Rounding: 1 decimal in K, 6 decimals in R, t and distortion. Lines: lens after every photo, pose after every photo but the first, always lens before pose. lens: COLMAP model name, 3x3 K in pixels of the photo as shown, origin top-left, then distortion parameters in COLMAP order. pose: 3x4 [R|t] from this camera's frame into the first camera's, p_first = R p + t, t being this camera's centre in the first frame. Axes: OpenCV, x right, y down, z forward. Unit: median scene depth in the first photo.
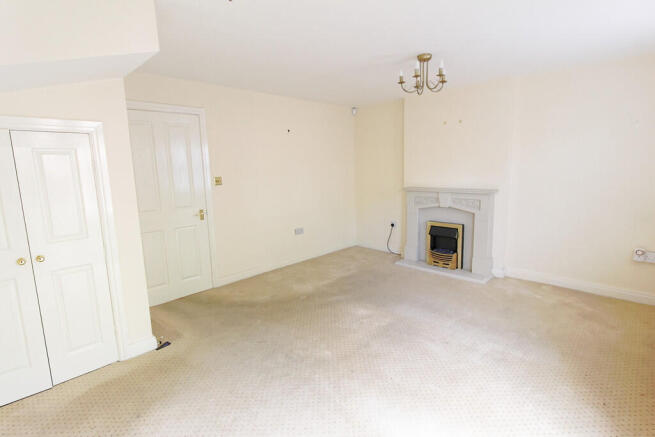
lens RADIAL K [[335.6, 0, 331.7], [0, 335.6, 219.1], [0, 0, 1]] dist [0.000128, 0.000014]
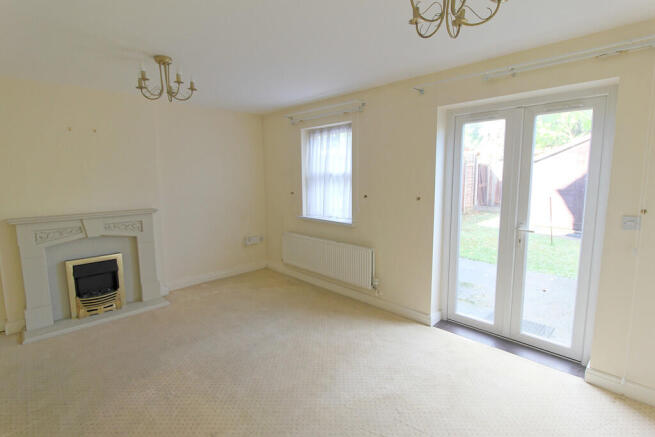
lens RADIAL K [[335.6, 0, 331.3], [0, 335.6, 218.1], [0, 0, 1]] dist [0.000128, 0.000014]
pose [[0.005423, -0.110488, 0.993863, -0.437752], [0.178070, 0.978099, 0.107764, -0.064787], [-0.984003, 0.176393, 0.024979, 0.429888]]
